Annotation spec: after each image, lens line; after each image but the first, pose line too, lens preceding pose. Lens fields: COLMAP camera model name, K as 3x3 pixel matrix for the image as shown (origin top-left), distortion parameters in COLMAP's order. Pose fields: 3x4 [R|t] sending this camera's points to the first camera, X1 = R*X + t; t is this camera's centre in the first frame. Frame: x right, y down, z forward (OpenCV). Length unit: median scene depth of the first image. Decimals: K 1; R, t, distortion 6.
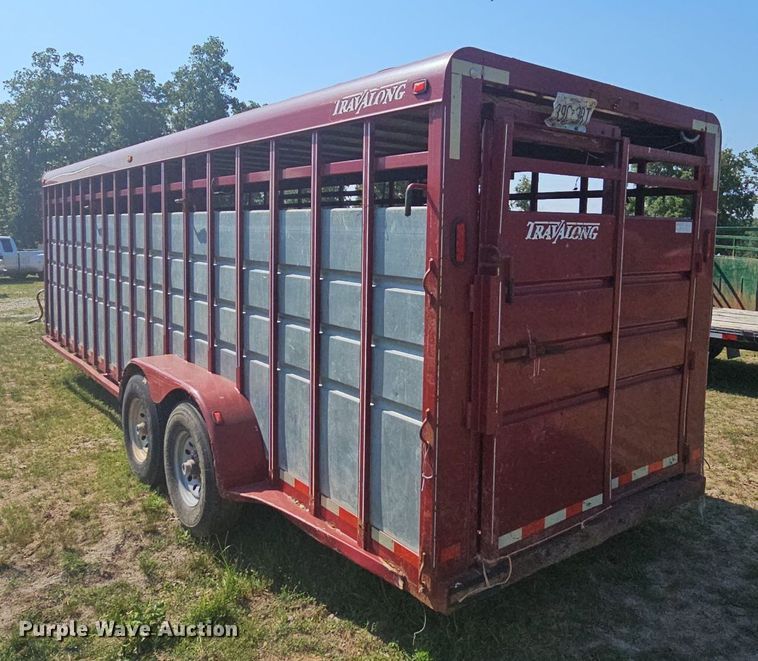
lens RADIAL K [[663.2, 0, 378.2], [0, 663.2, 305.2], [0, 0, 1]] dist [-0.007478, -0.002827]
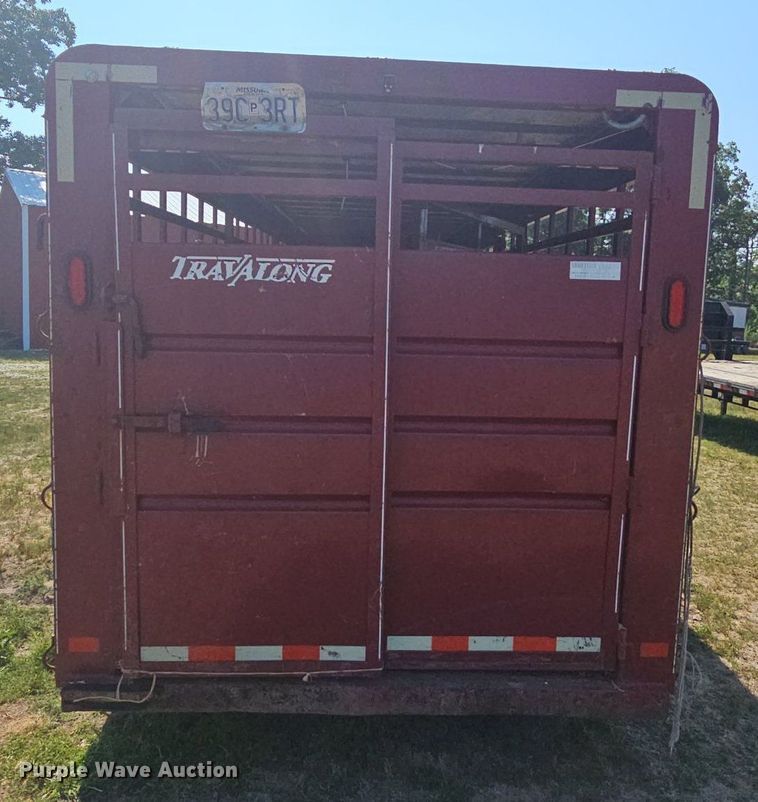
lens RADIAL K [[767.4, 0, 379.0], [0, 767.4, 401.0], [0, 0, 1]] dist [-0.001145, -0.000464]
pose [[0.808344, 0.090085, -0.581777, 0.898324], [-0.081526, 0.995831, 0.040923, -0.011964], [0.583037, 0.014350, 0.812319, 0.381334]]
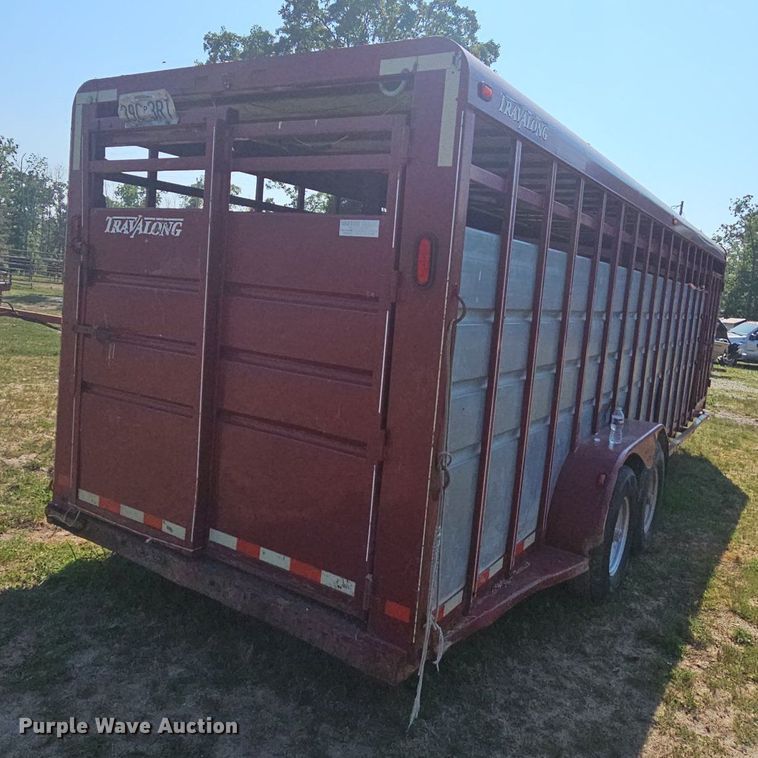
lens RADIAL K [[691.6, 0, 379.2], [0, 691.6, 353.7], [0, 0, 1]] dist [-0.005253, 0.000270]
pose [[0.314537, 0.114454, -0.942320, 1.401938], [-0.185181, 0.981030, 0.057344, -0.047302], [0.931007, 0.156463, 0.329765, 1.007217]]
